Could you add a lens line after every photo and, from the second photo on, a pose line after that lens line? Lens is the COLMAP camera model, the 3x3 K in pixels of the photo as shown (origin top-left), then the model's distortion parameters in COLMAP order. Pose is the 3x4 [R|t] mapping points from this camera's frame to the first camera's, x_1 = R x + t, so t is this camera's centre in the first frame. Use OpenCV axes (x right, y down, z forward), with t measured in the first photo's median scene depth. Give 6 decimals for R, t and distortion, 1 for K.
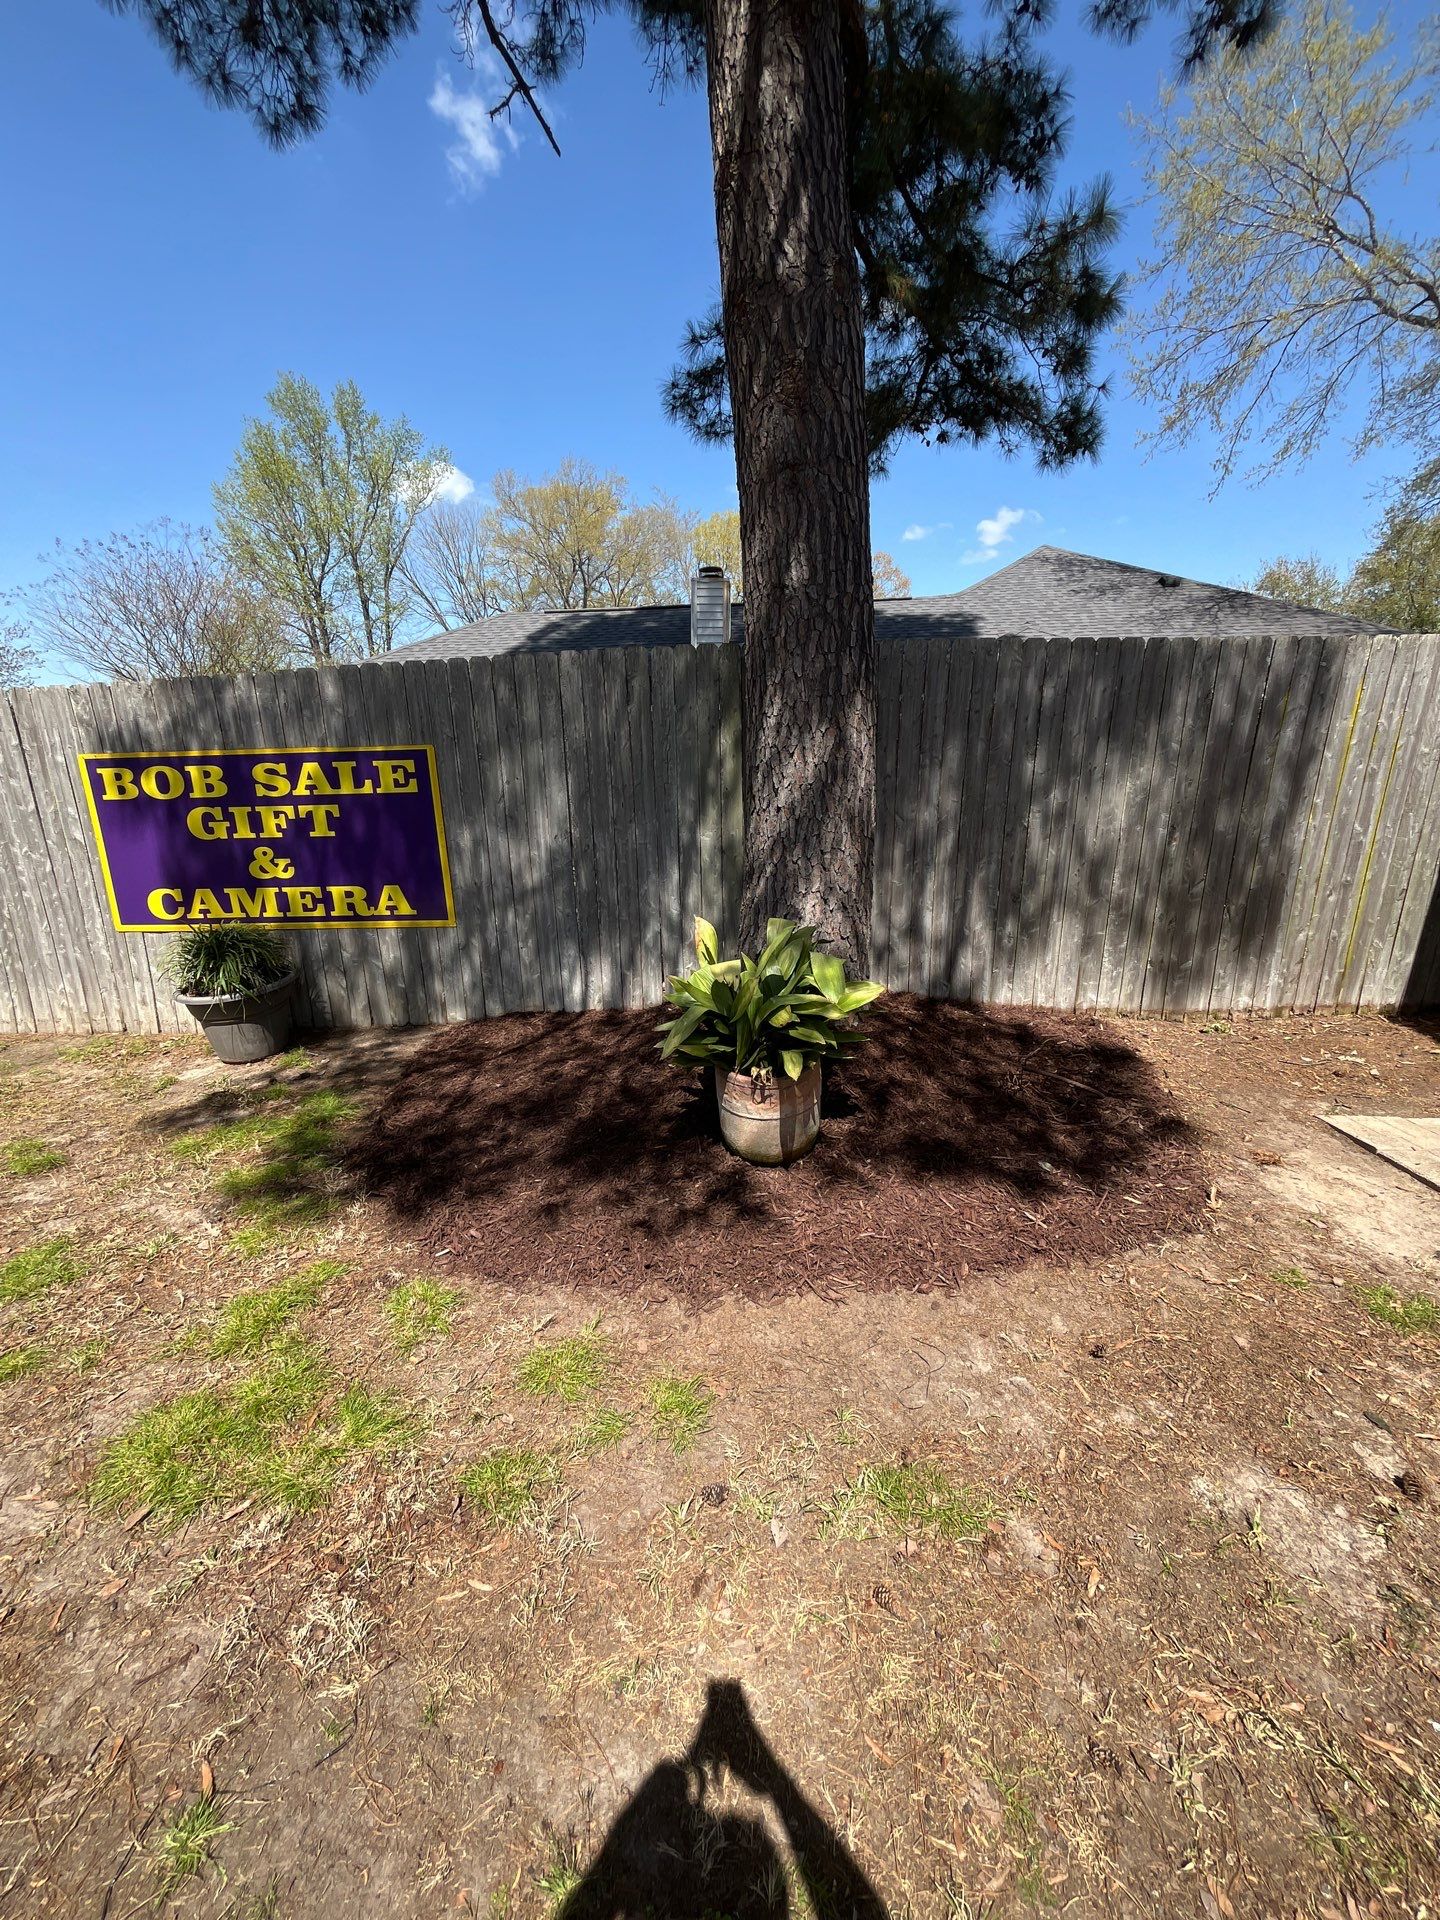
lens RADIAL K [[779.8, 0, 720.0], [0, 779.8, 960.0], [0, 0, 1]] dist [-0.002638, -0.000286]
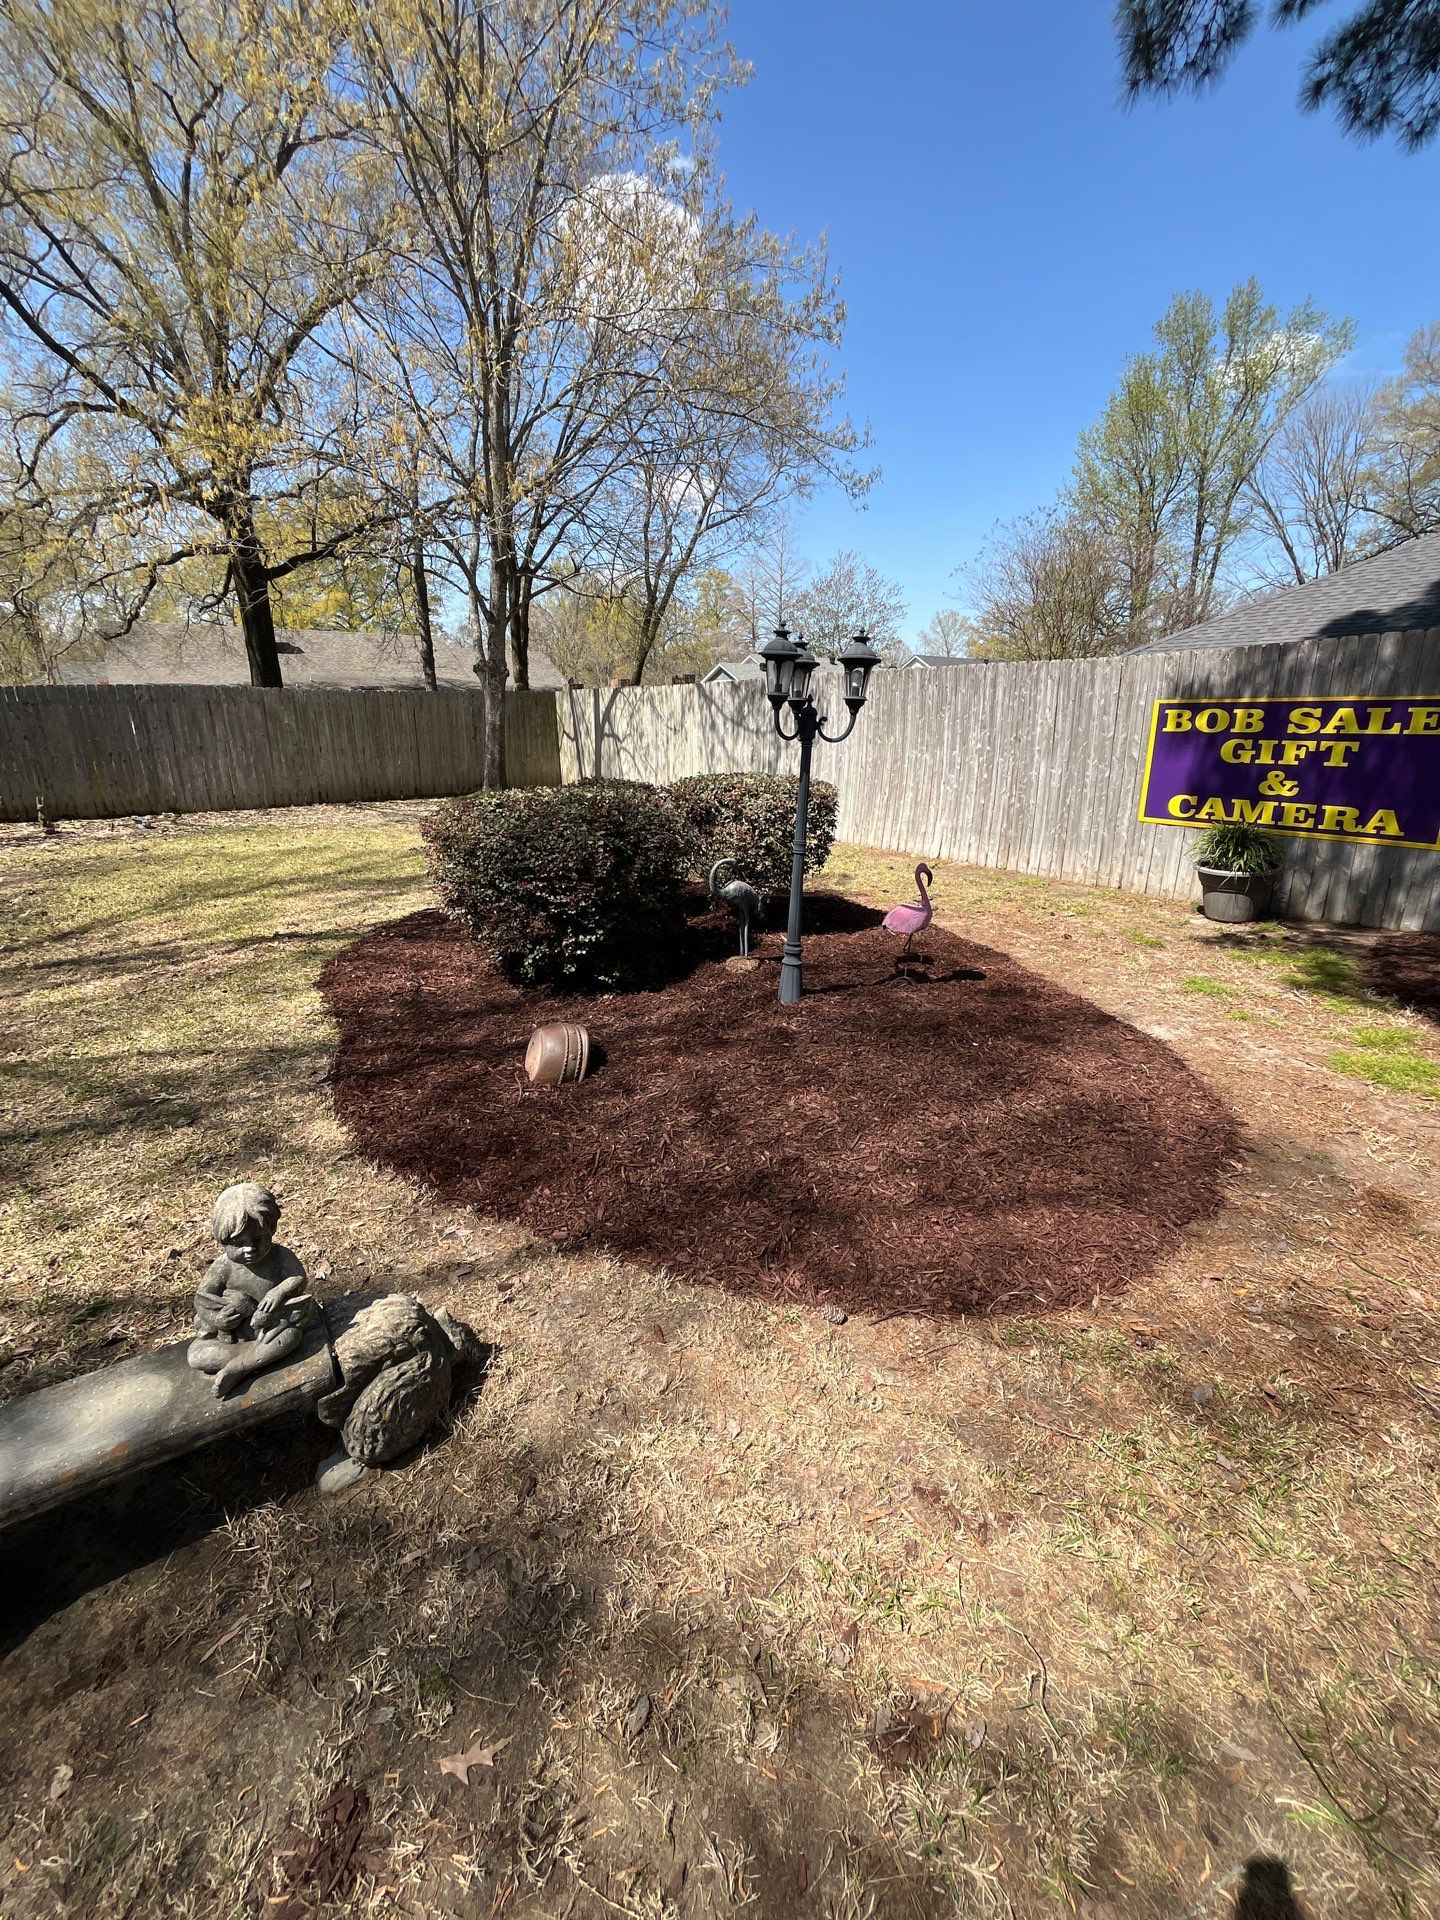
lens RADIAL K [[779.8, 0, 720.0], [0, 779.8, 960.0], [0, 0, 1]] dist [-0.002638, -0.000286]
pose [[0.650191, 0.245712, -0.718941, -0.164094], [-0.186456, 0.968927, 0.162524, 0.134160], [0.736536, 0.028379, 0.675803, -0.619400]]
